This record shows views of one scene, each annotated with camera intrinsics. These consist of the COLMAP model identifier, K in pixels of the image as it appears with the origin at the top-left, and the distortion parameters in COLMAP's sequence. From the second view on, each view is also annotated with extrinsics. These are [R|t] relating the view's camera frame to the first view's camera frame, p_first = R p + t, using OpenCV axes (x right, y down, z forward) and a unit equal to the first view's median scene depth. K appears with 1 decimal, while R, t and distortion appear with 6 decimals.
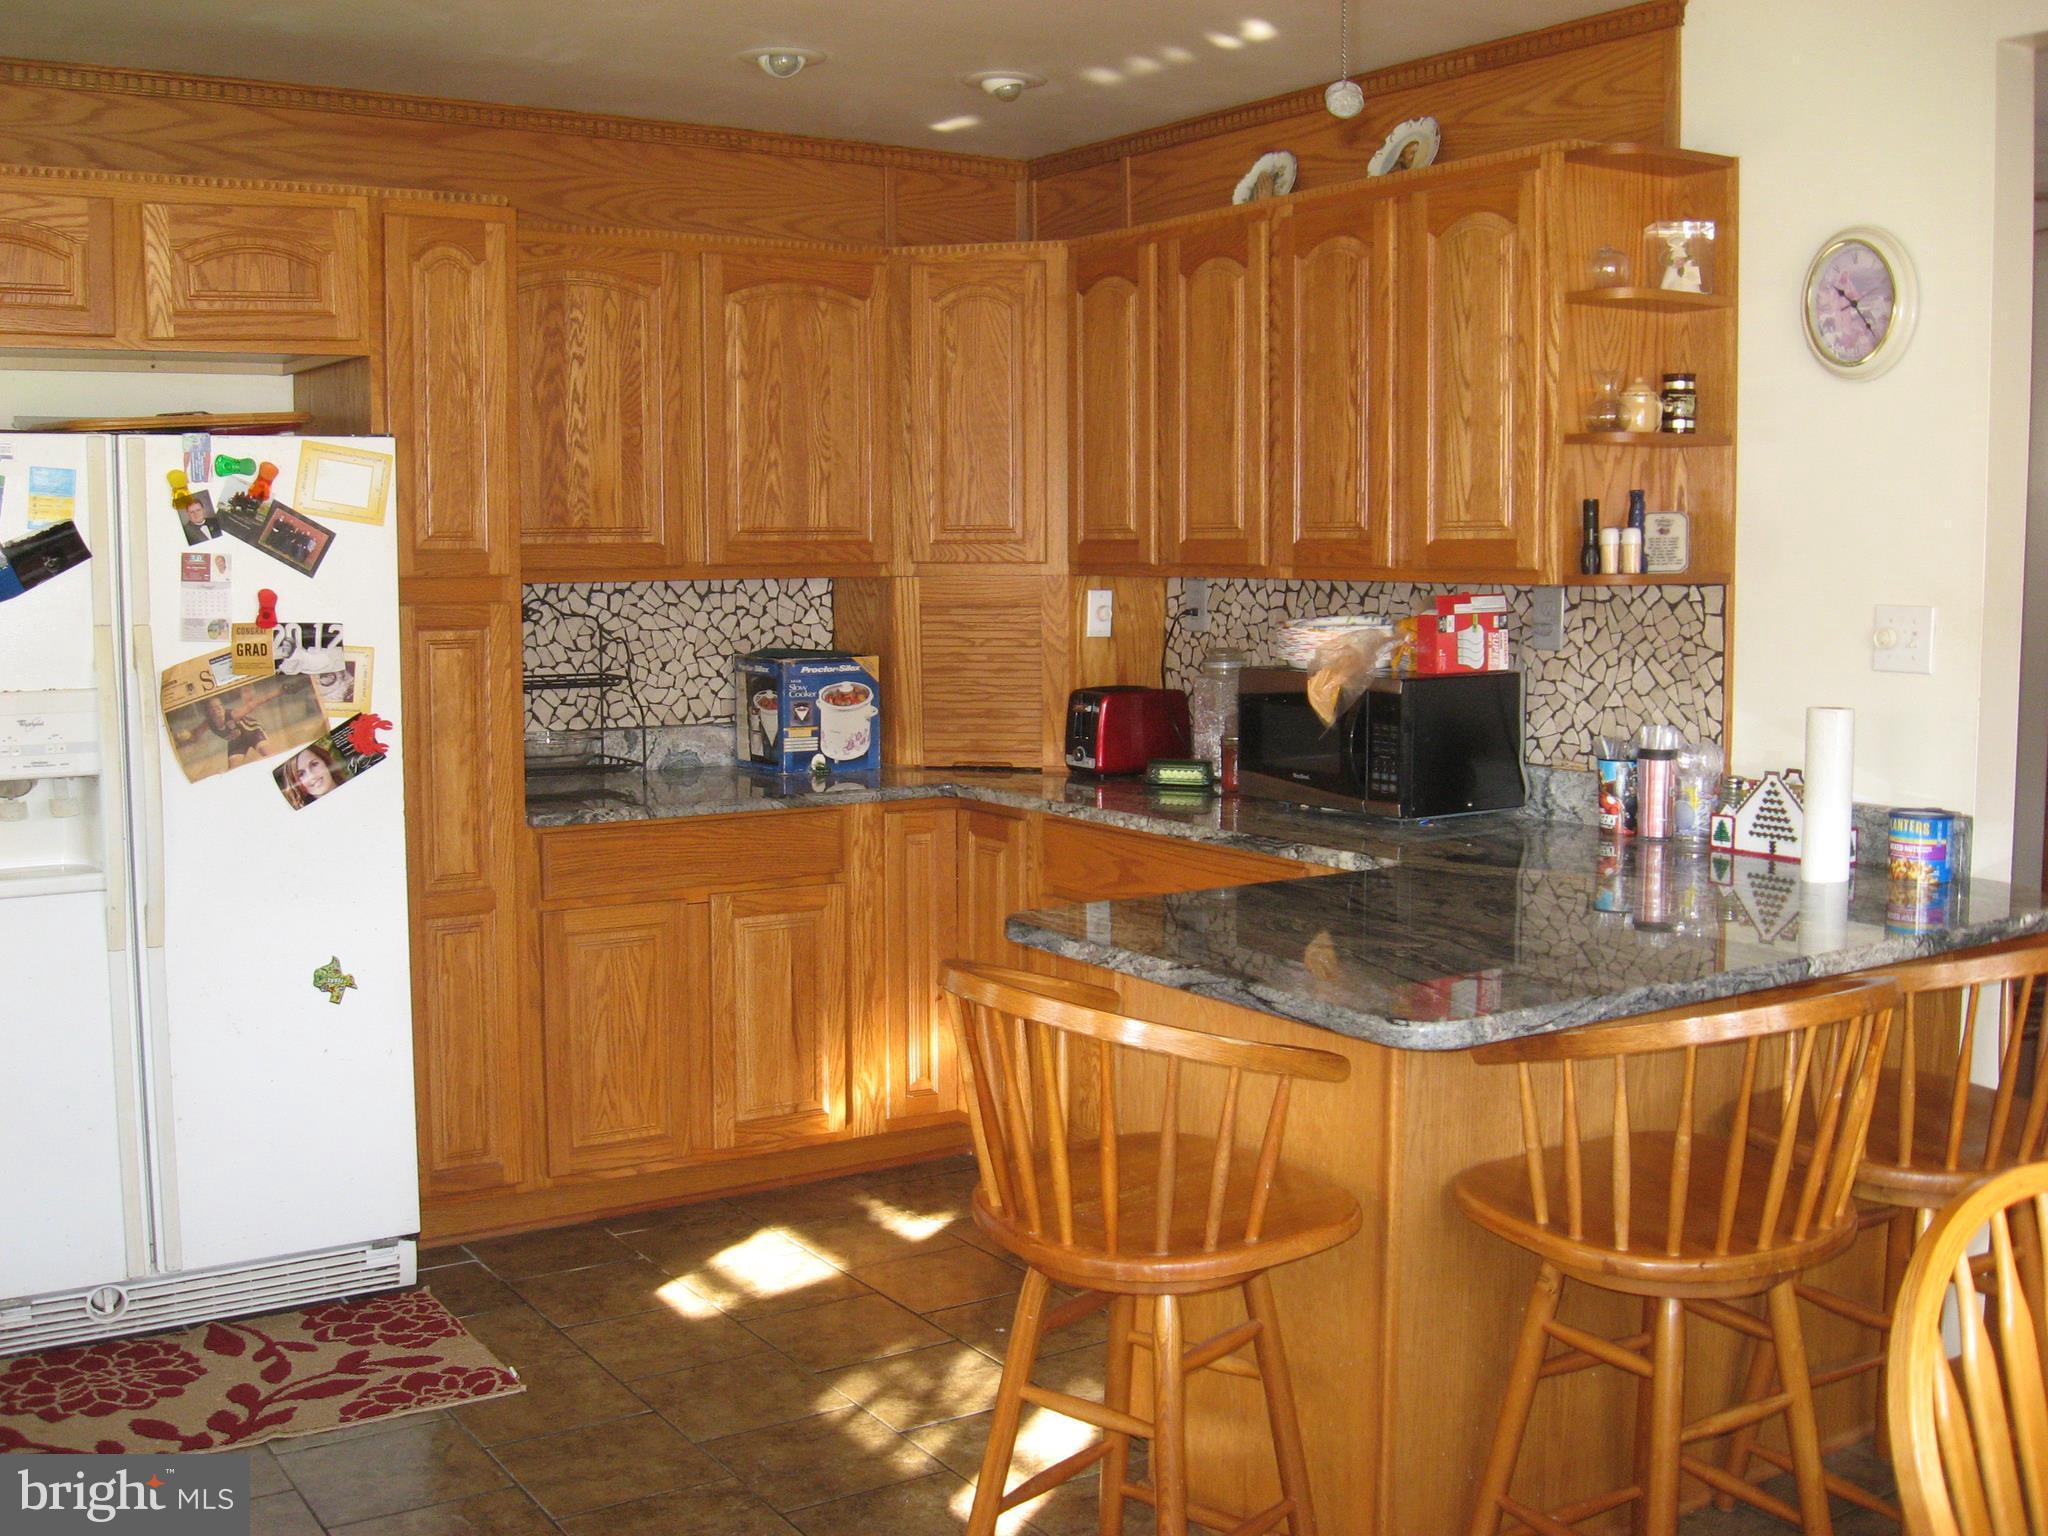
lens RADIAL K [[2135.0, 0, 1007.3], [0, 2135.0, 754.6], [0, 0, 1]] dist [-0.136699, 0.070848]
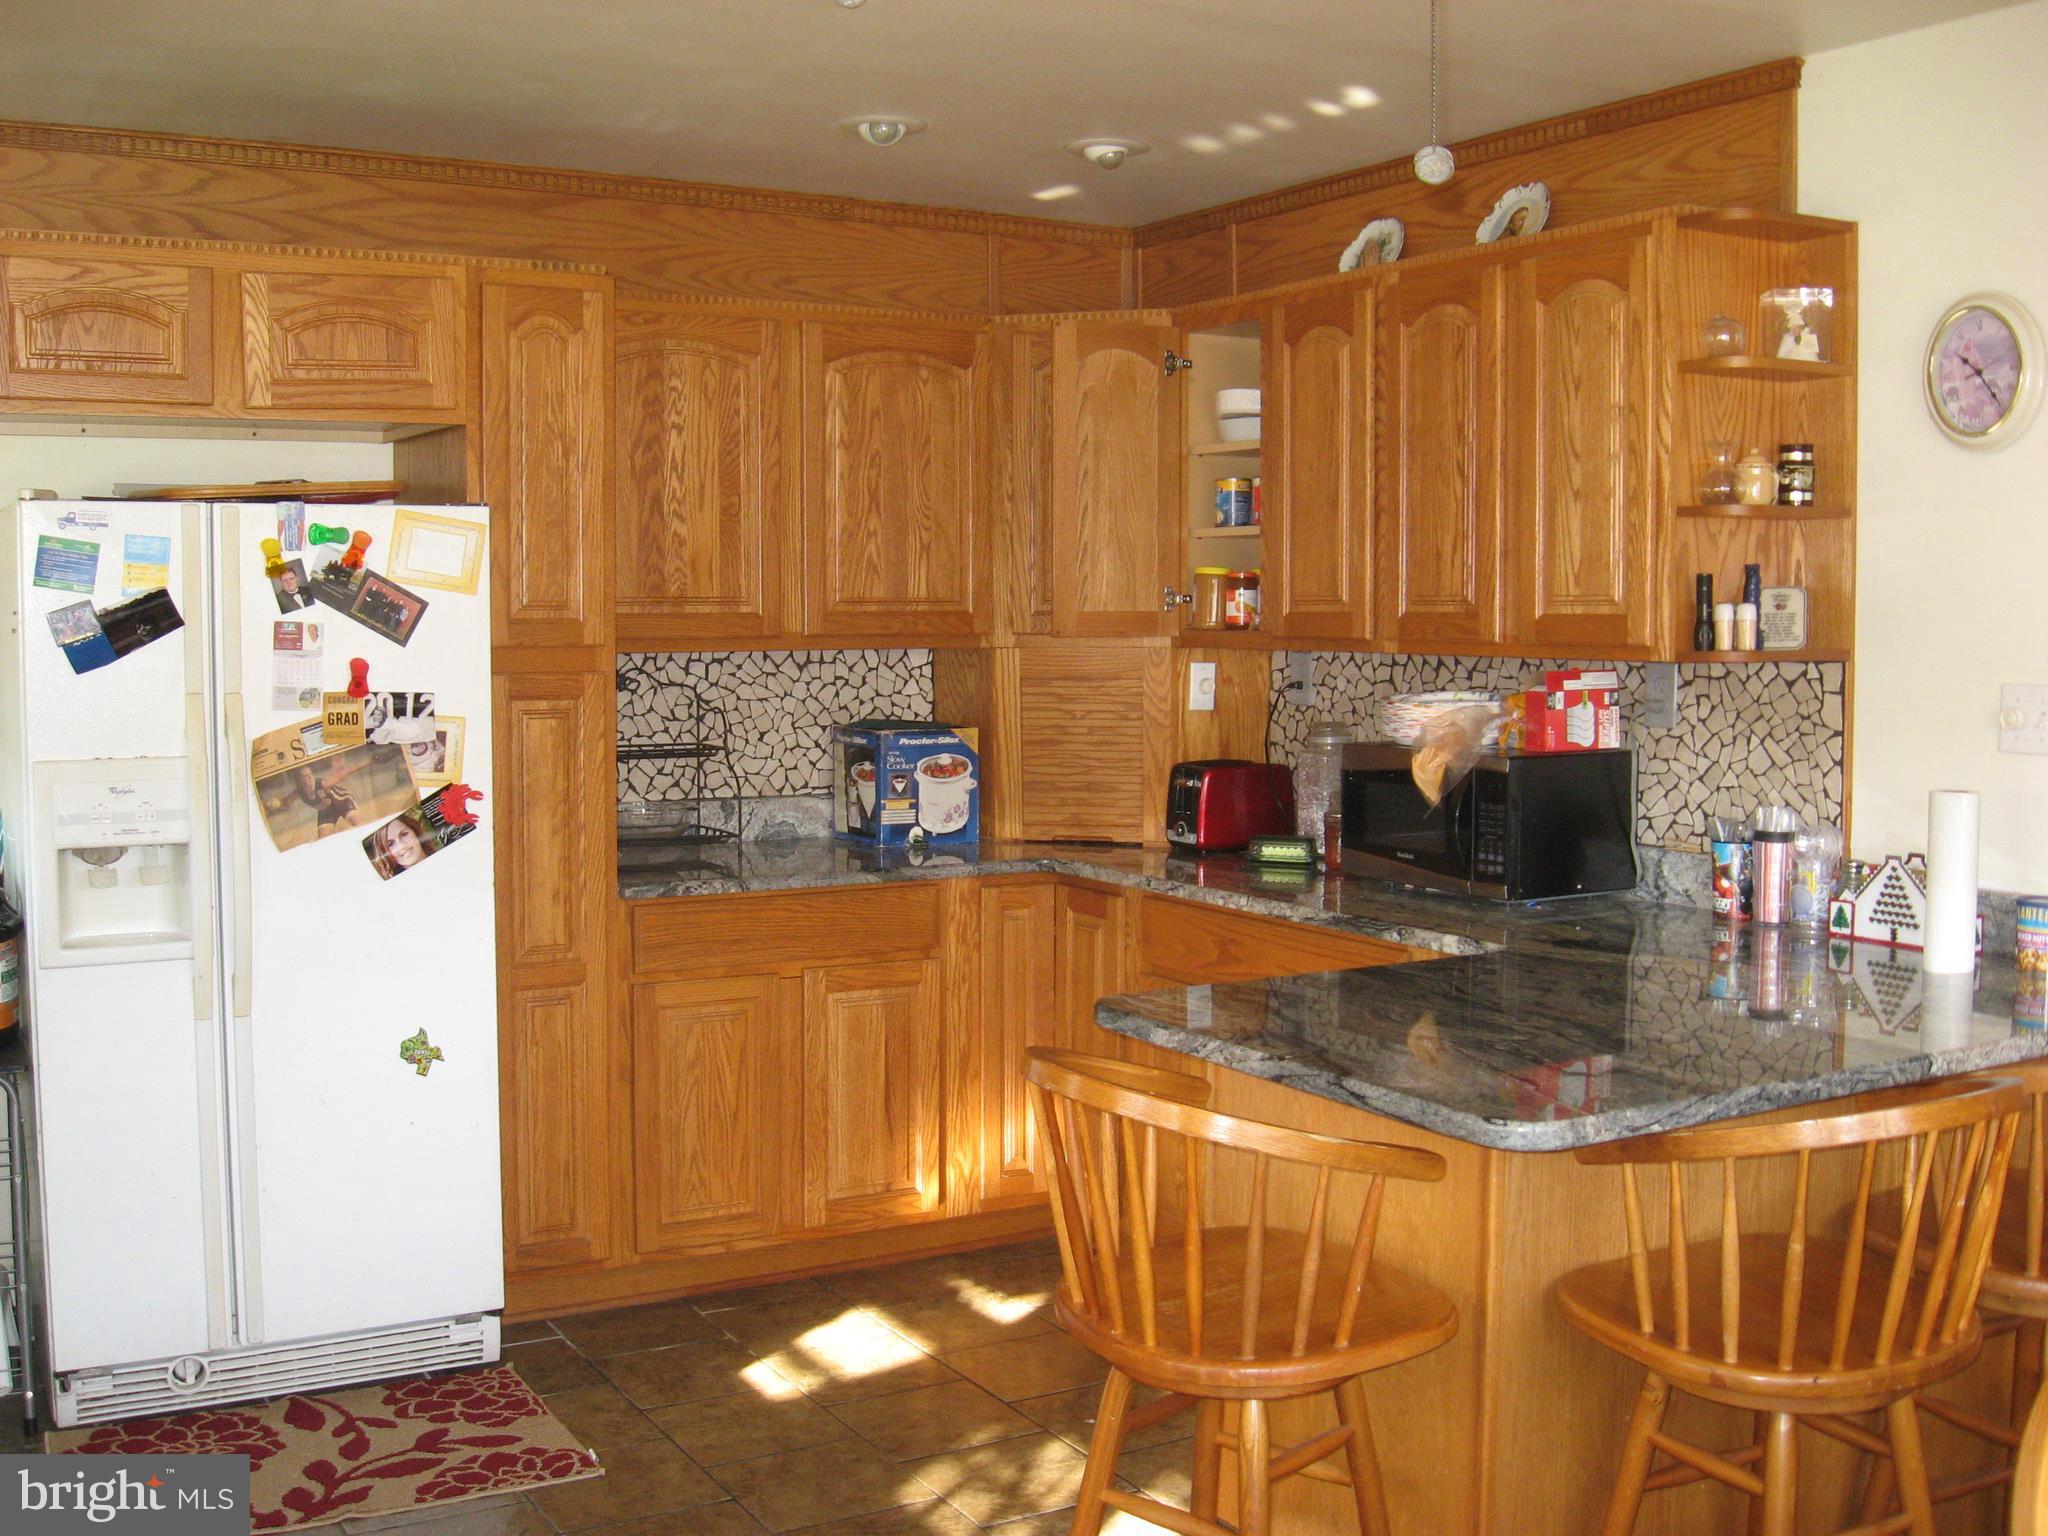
lens RADIAL K [[2135.0, 0, 1007.3], [0, 2135.0, 754.6], [0, 0, 1]] dist [-0.136699, 0.070848]
pose [[0.998511, 0.007366, -0.054044, 0.008573], [-0.008999, 0.999508, -0.030038, -0.005462], [0.053796, 0.030479, 0.998087, 0.018224]]
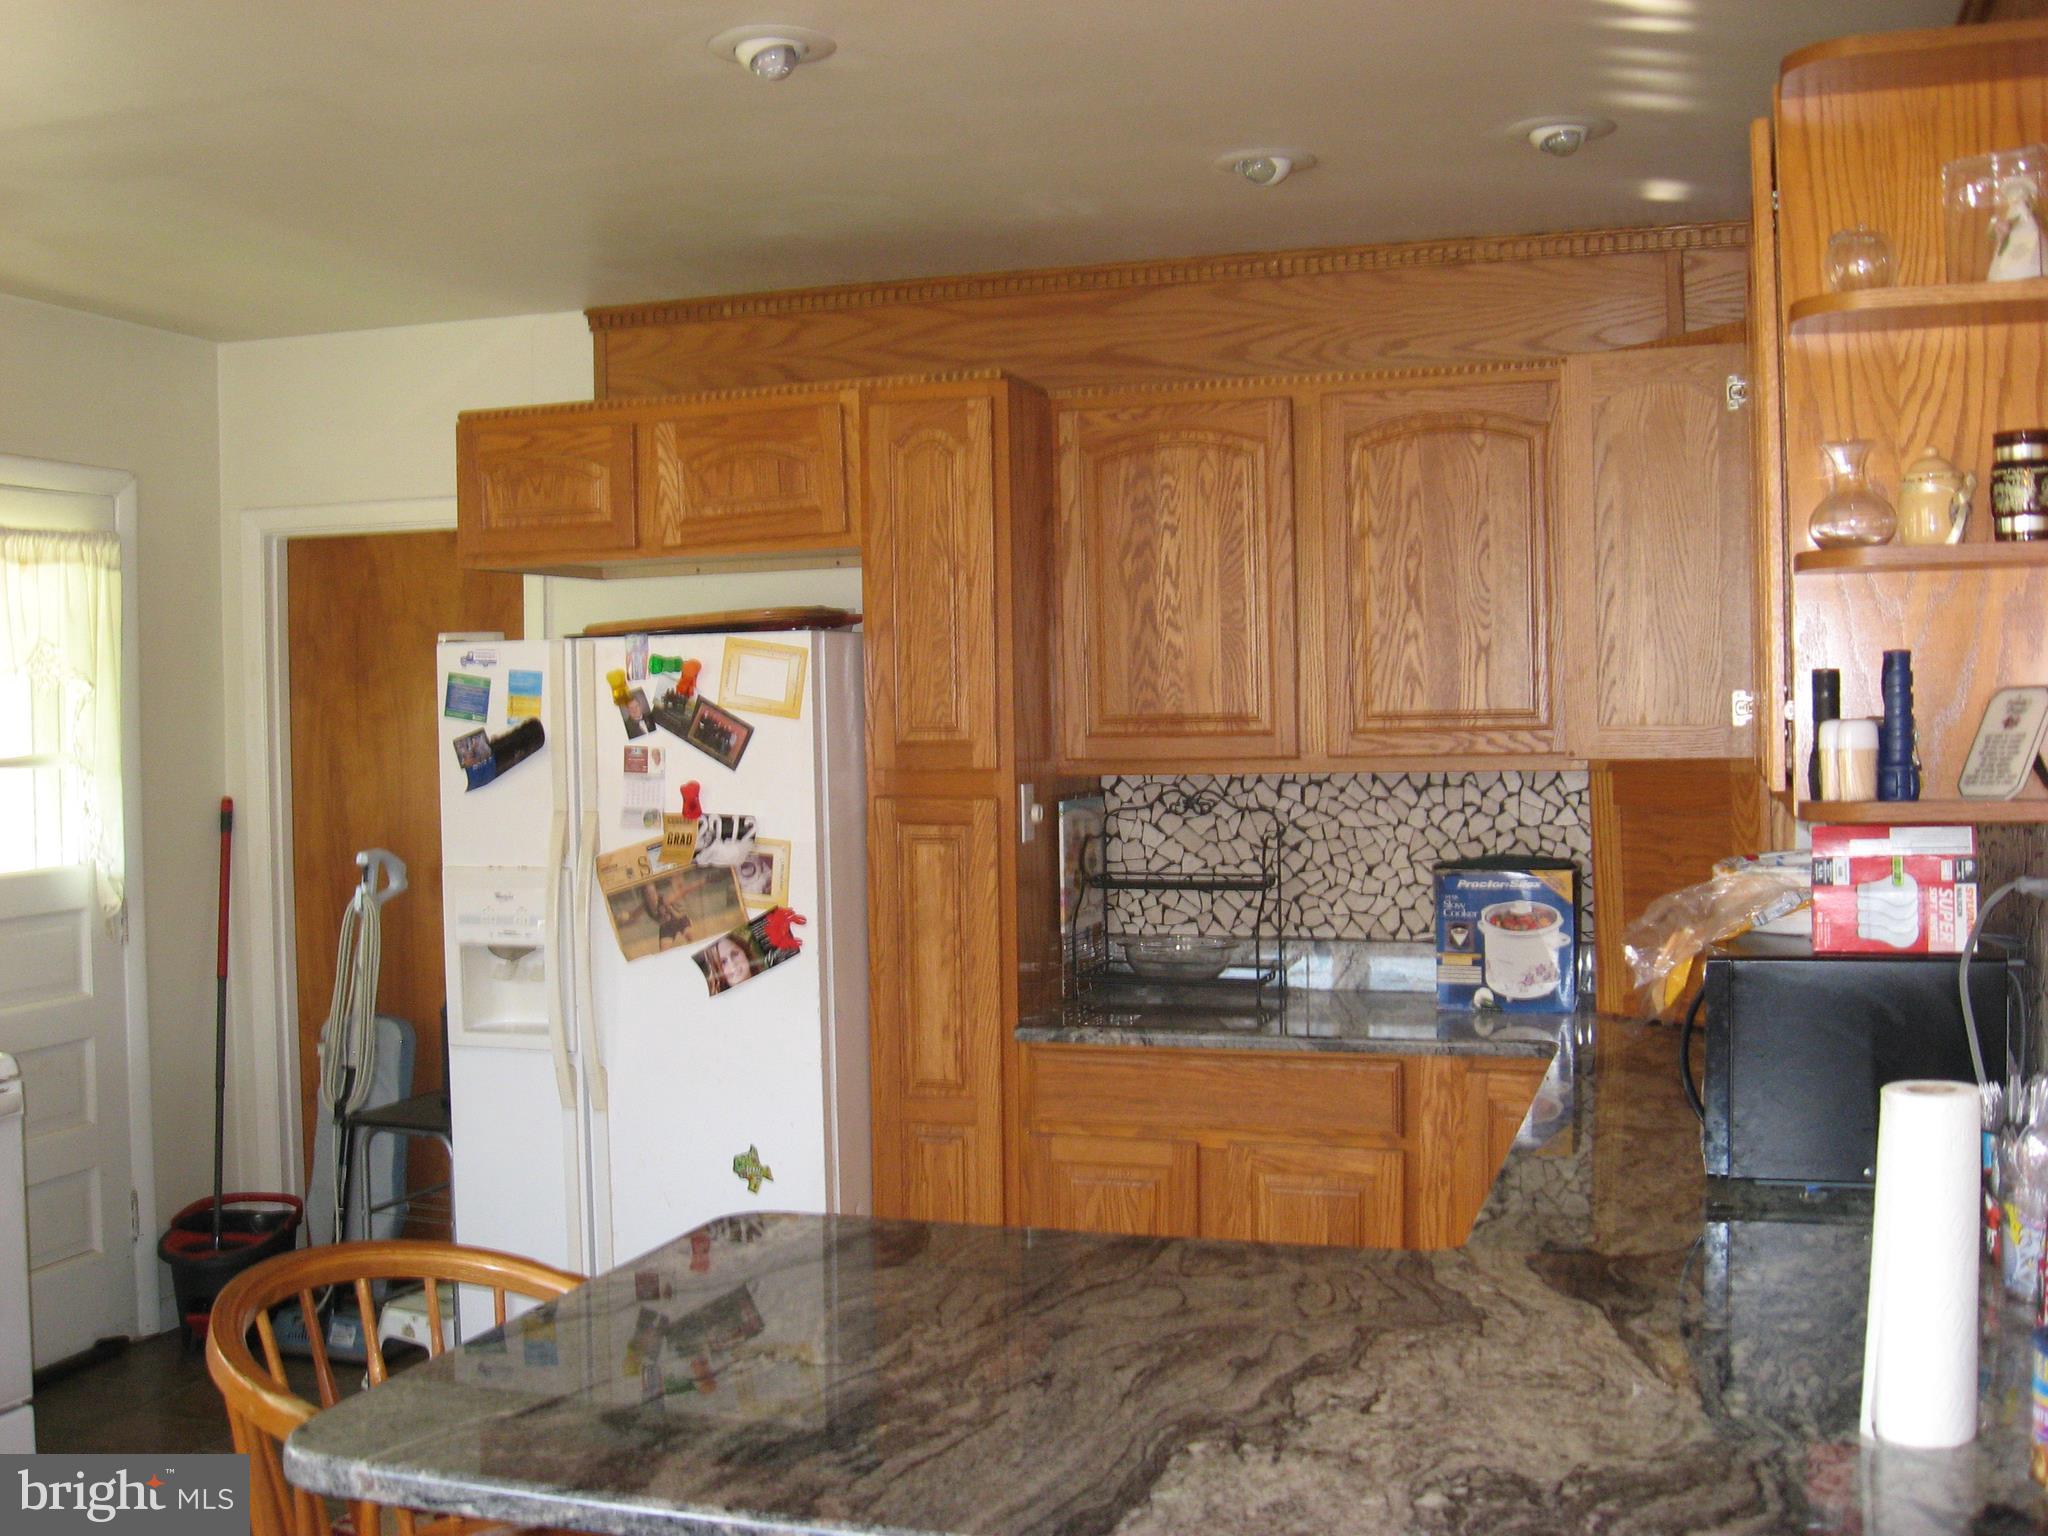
lens RADIAL K [[2135.0, 0, 1007.3], [0, 2135.0, 754.6], [0, 0, 1]] dist [-0.136699, 0.070848]
pose [[0.622303, 0.007862, -0.782737, 0.540630], [-0.063254, 0.997185, -0.040273, -0.056684], [0.780216, 0.074573, 0.621048, 0.442255]]
